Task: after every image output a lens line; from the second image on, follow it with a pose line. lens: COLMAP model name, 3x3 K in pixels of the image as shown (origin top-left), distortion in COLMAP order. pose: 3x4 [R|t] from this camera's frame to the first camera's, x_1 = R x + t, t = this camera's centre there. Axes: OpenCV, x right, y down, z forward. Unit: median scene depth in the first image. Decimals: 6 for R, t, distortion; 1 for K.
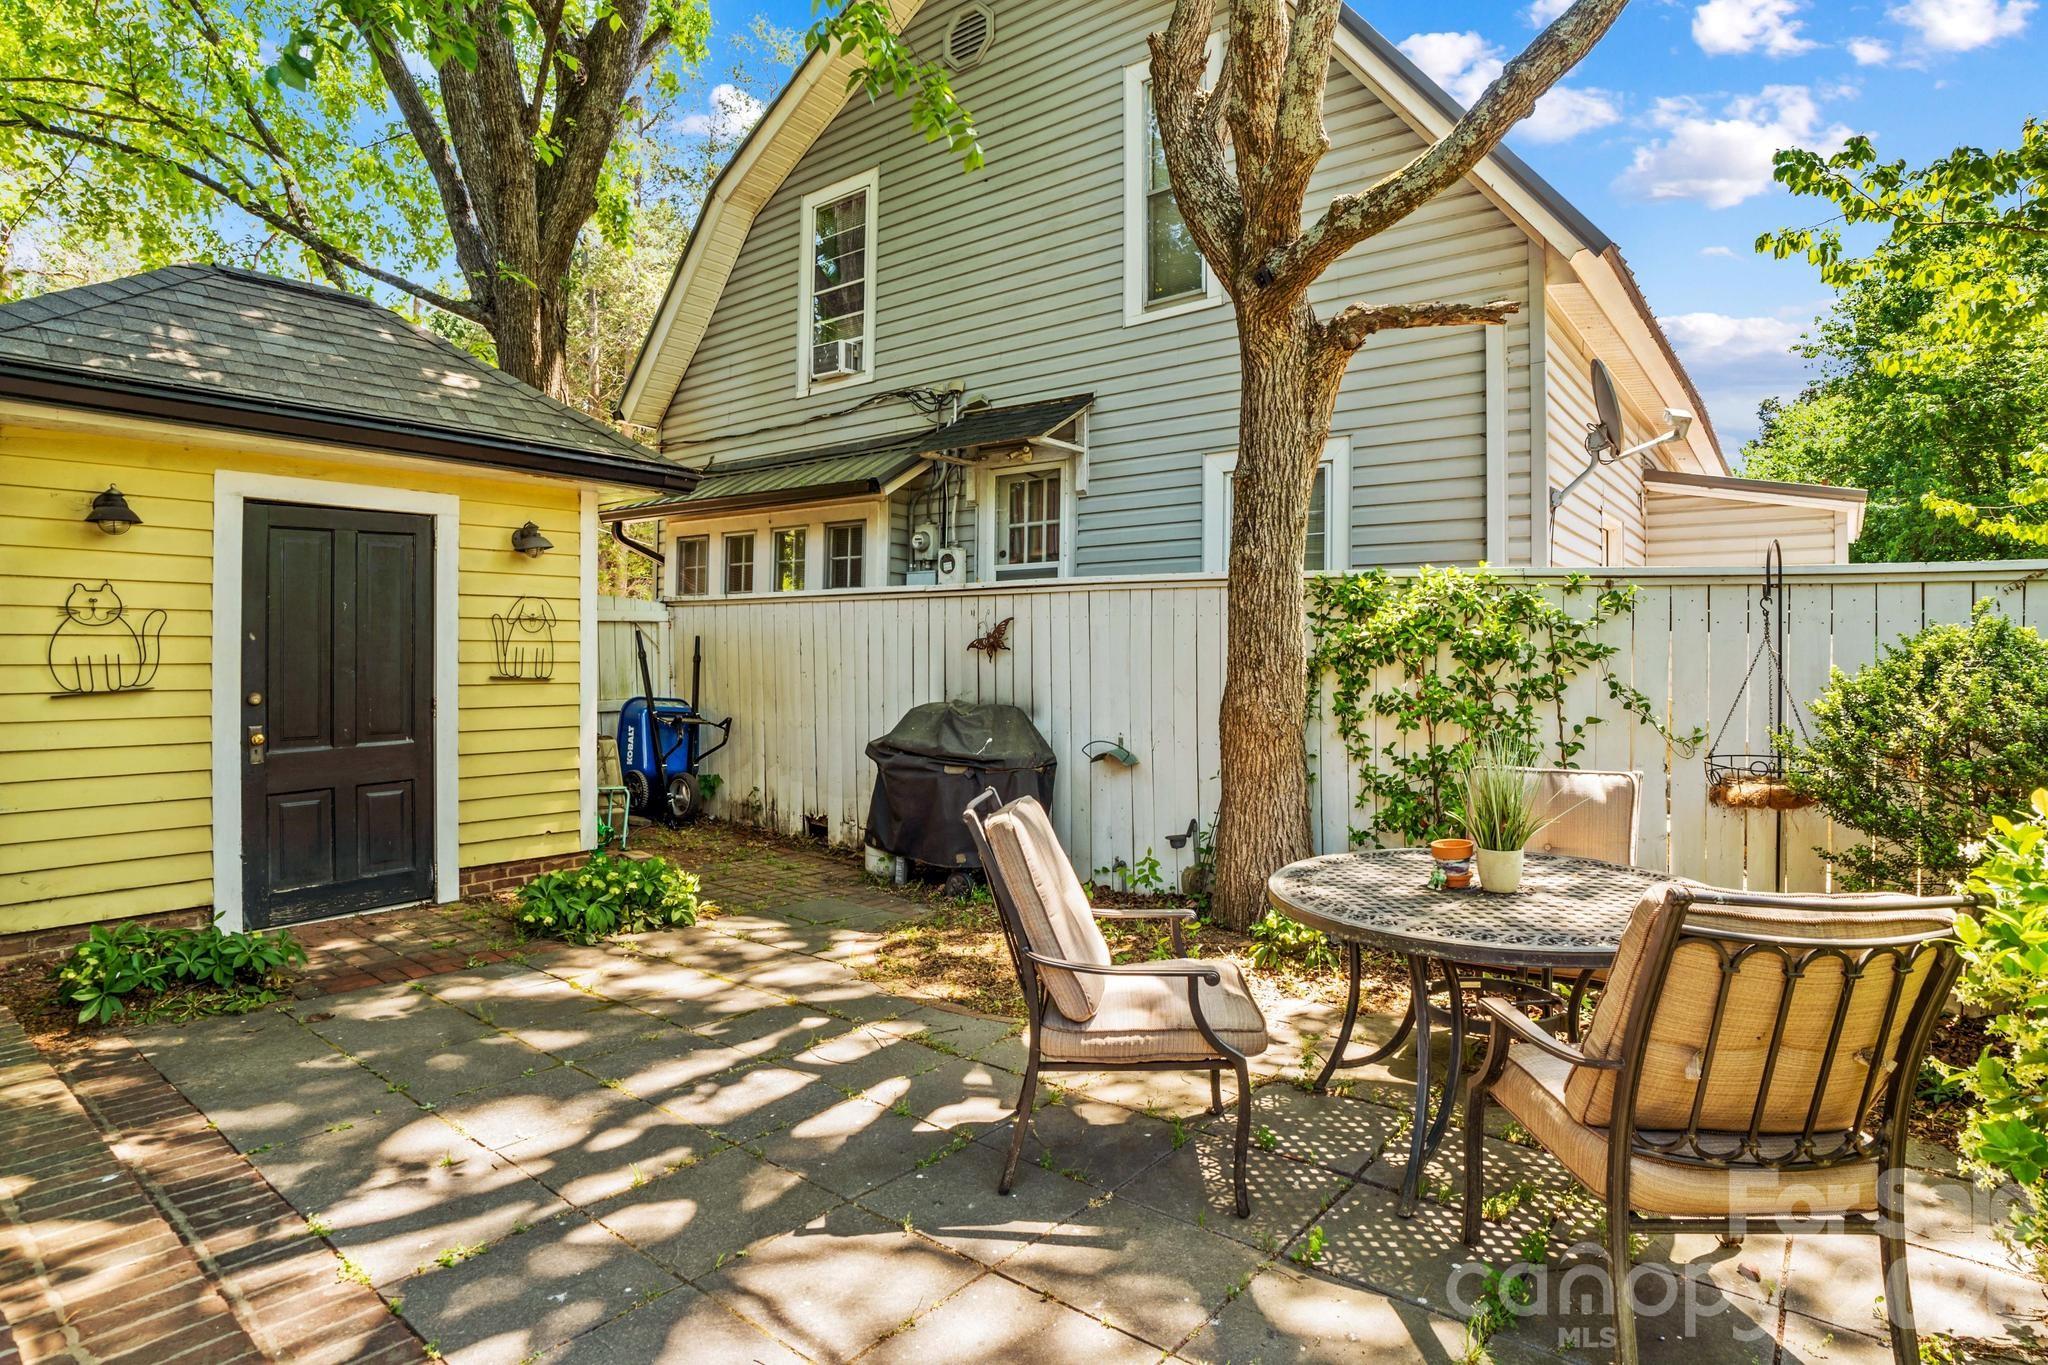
lens RADIAL K [[1014.4, 0, 1024.0], [0, 1014.4, 682.5], [0, 0, 1]] dist [-0.015606, -0.000072]
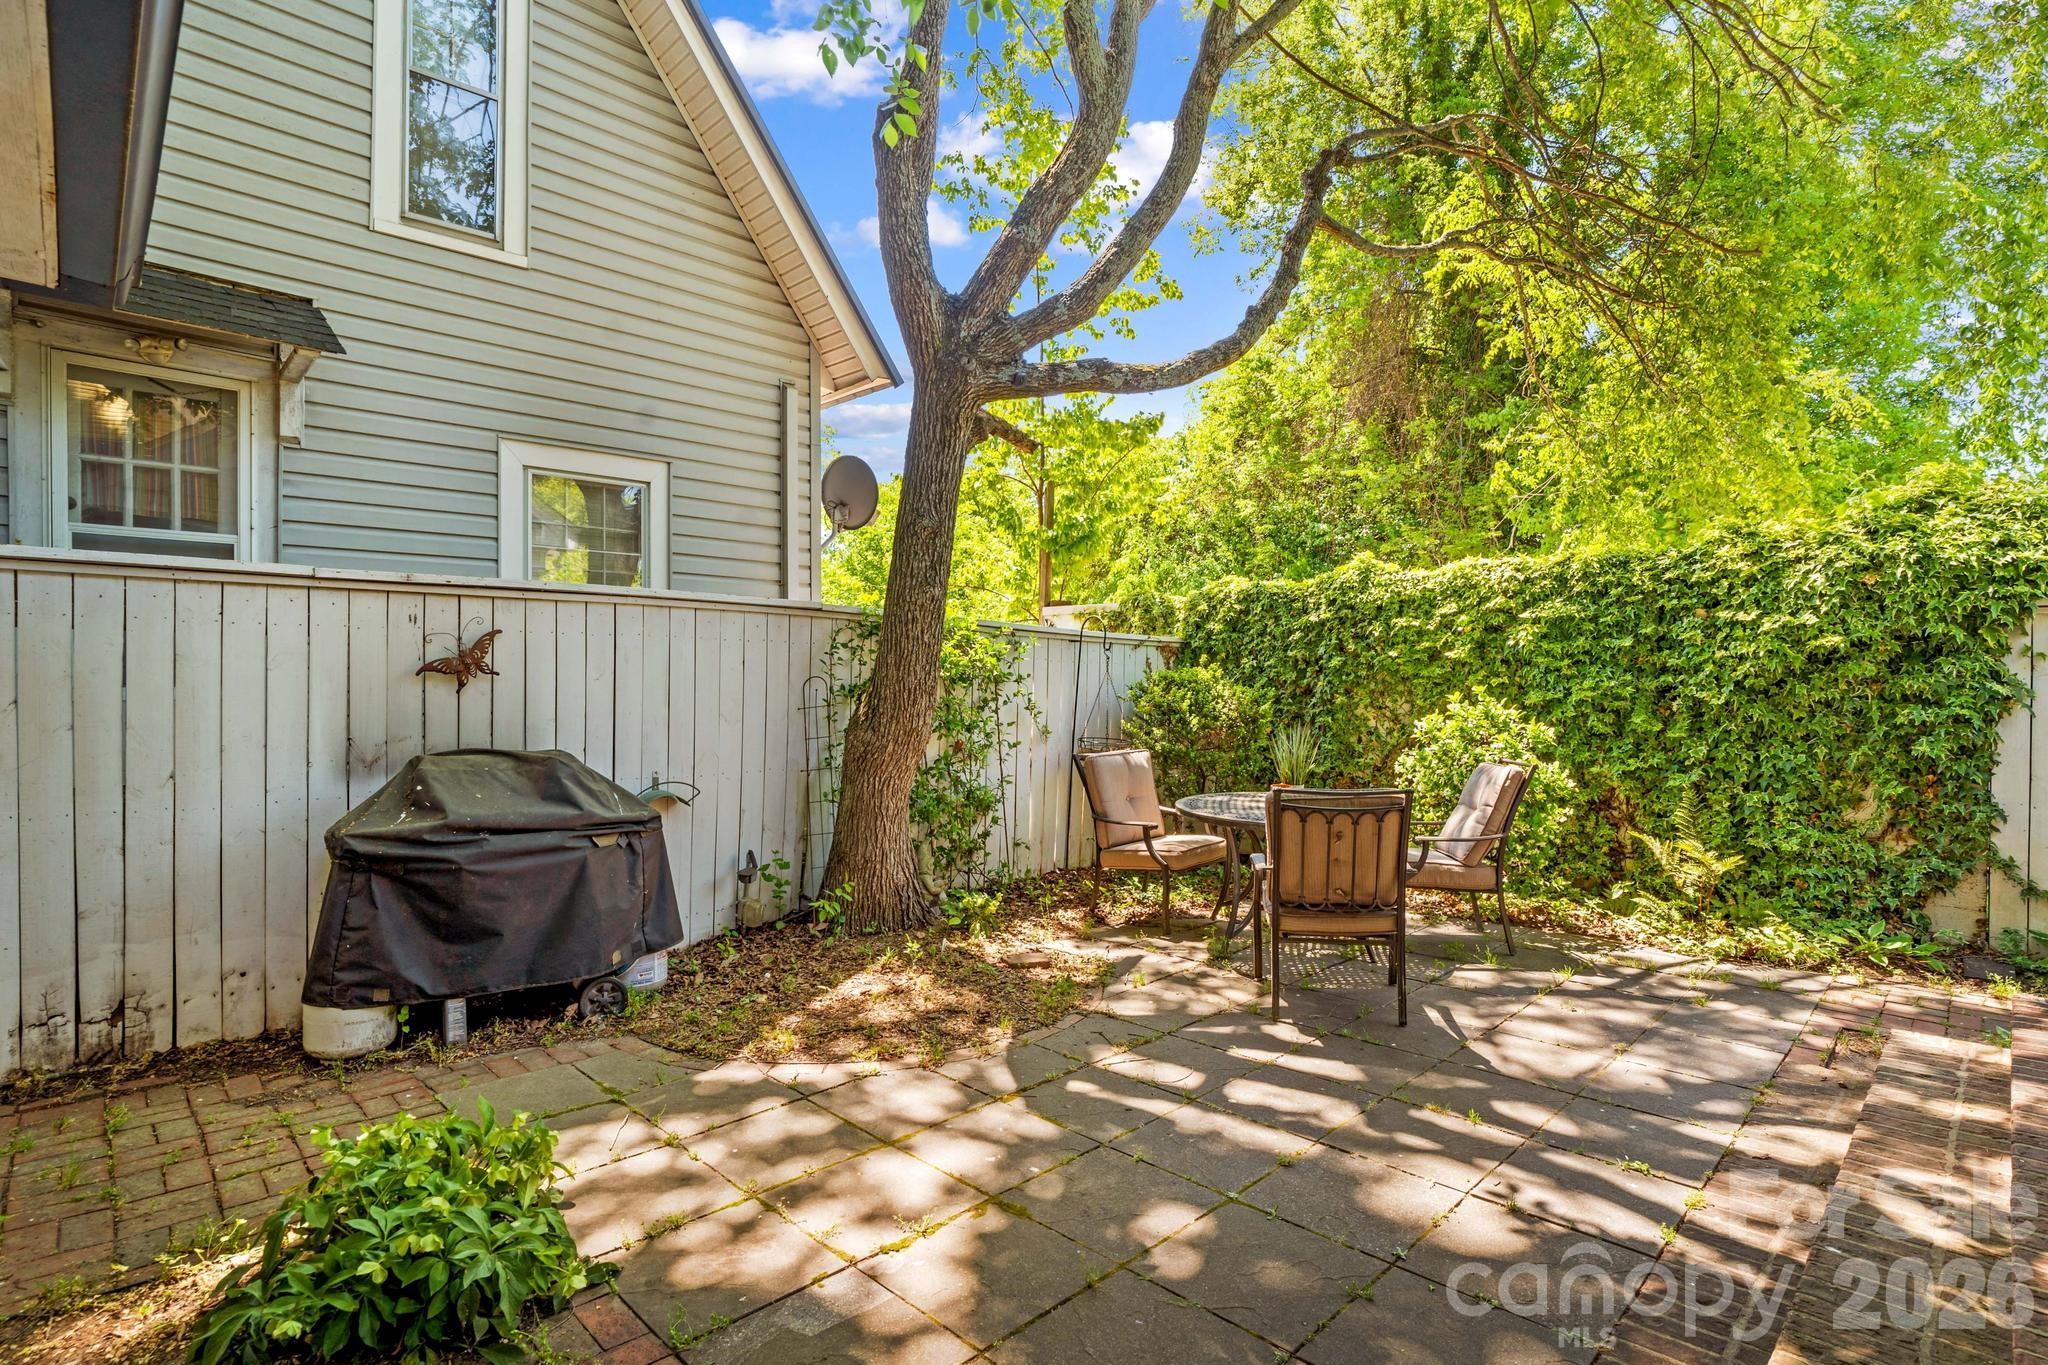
lens RADIAL K [[980.4, 0, 974.4], [0, 980.4, 684.8], [0, 0, 1]] dist [-0.044113, -0.000026]
pose [[0.158293, -0.020143, 0.987187, -1.101540], [0.019235, 0.999665, 0.017313, -0.052403], [-0.987205, 0.016248, 0.158627, 0.953669]]
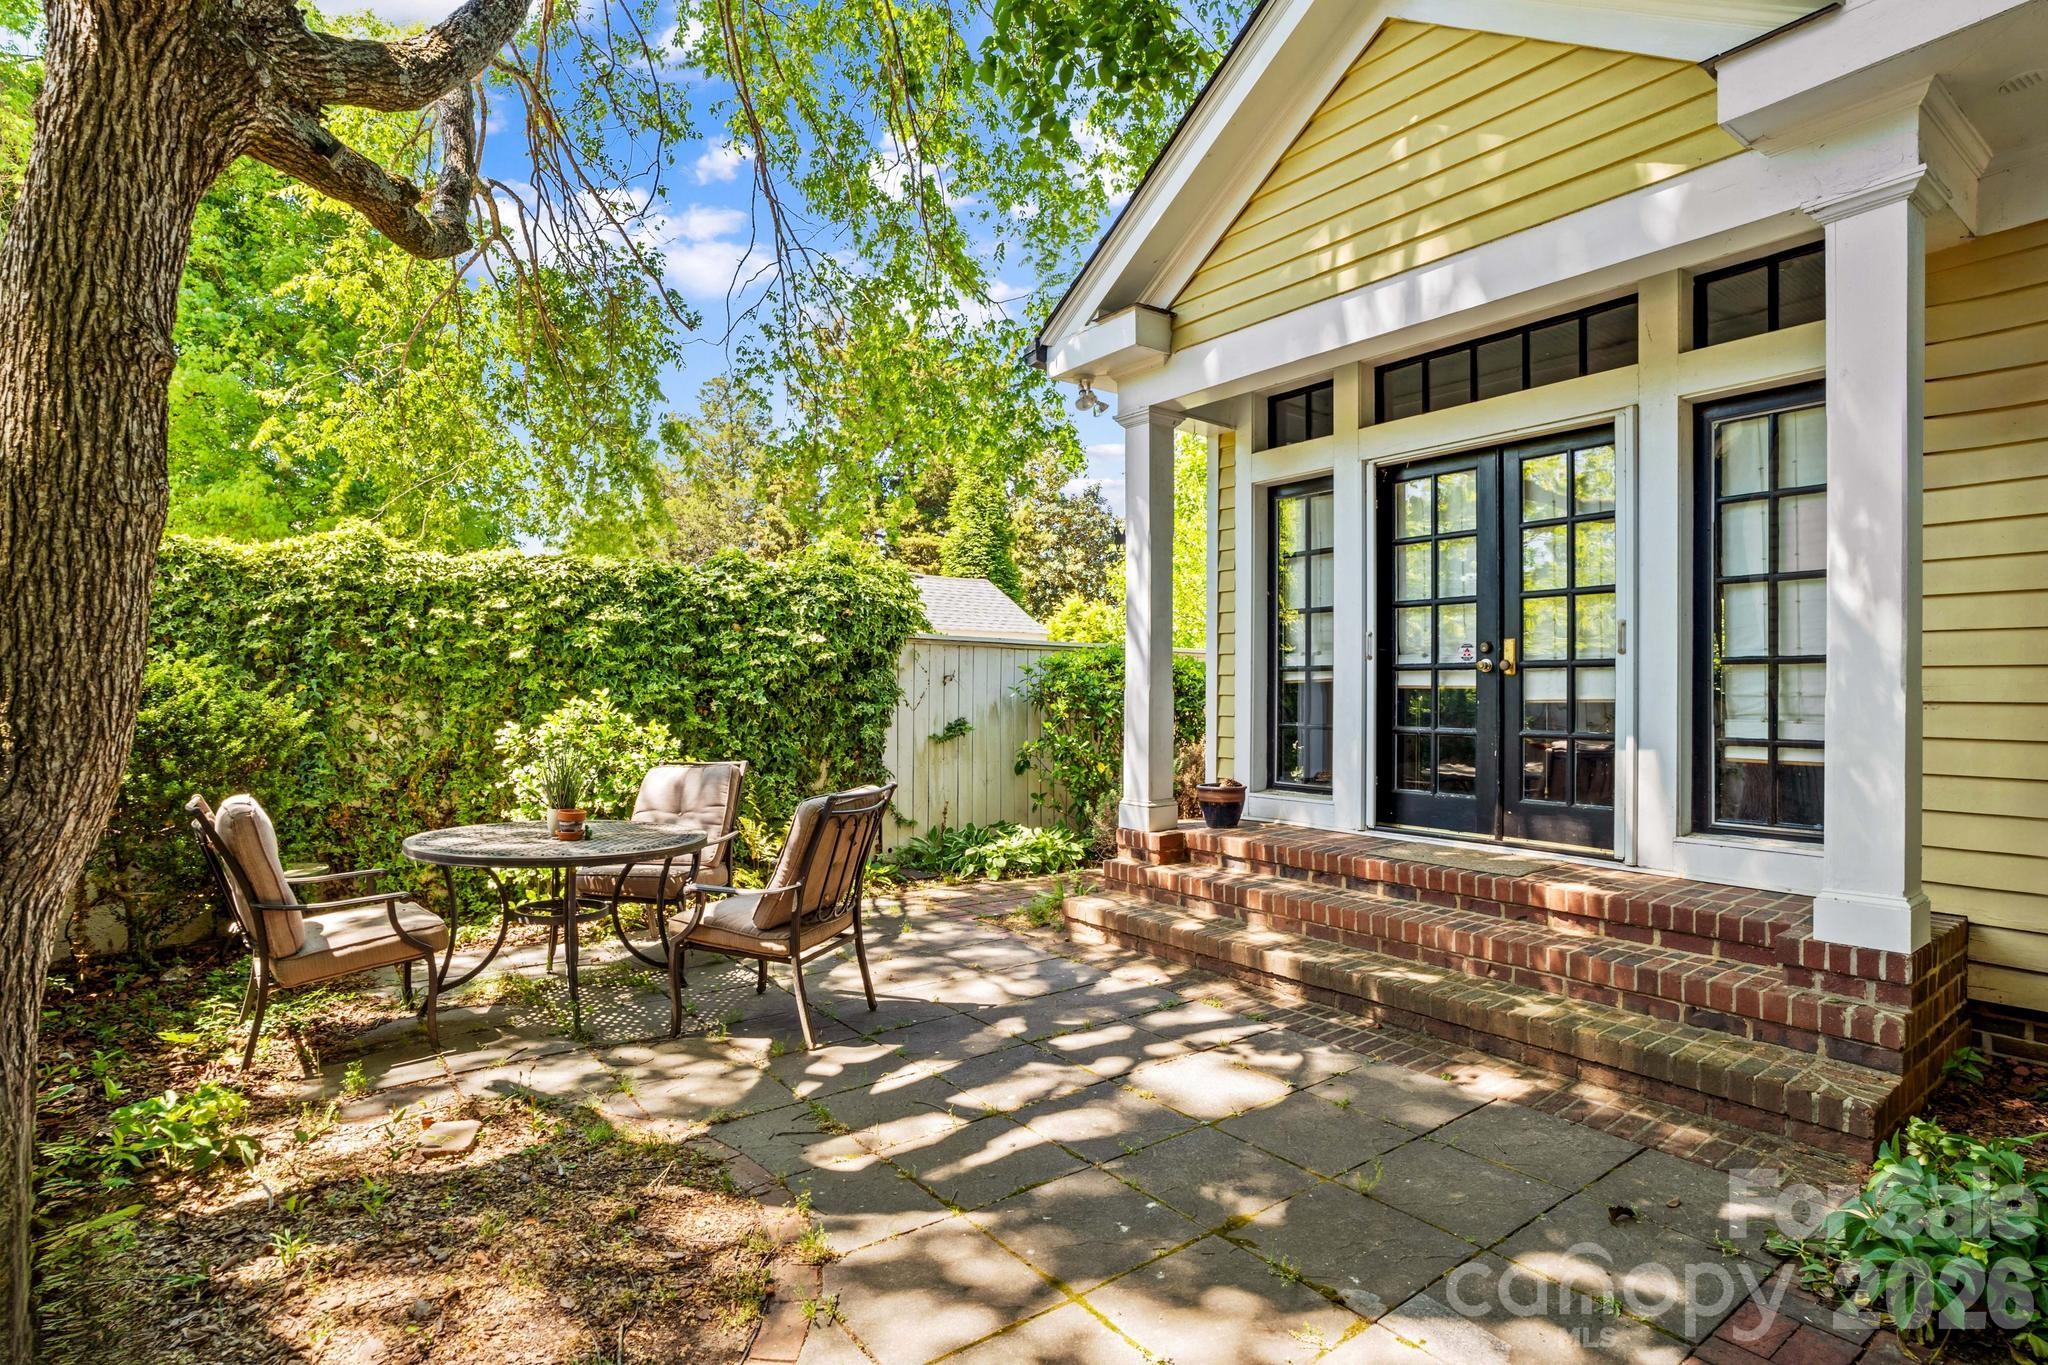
lens RADIAL K [[1014.4, 0, 1024.0], [0, 1014.4, 682.5], [0, 0, 1]] dist [-0.015606, -0.000072]
pose [[-0.960401, -0.021588, 0.277784, -0.485984], [-0.016578, 0.999655, 0.020372, -0.062350], [-0.278128, 0.014960, -0.960427, 1.715197]]
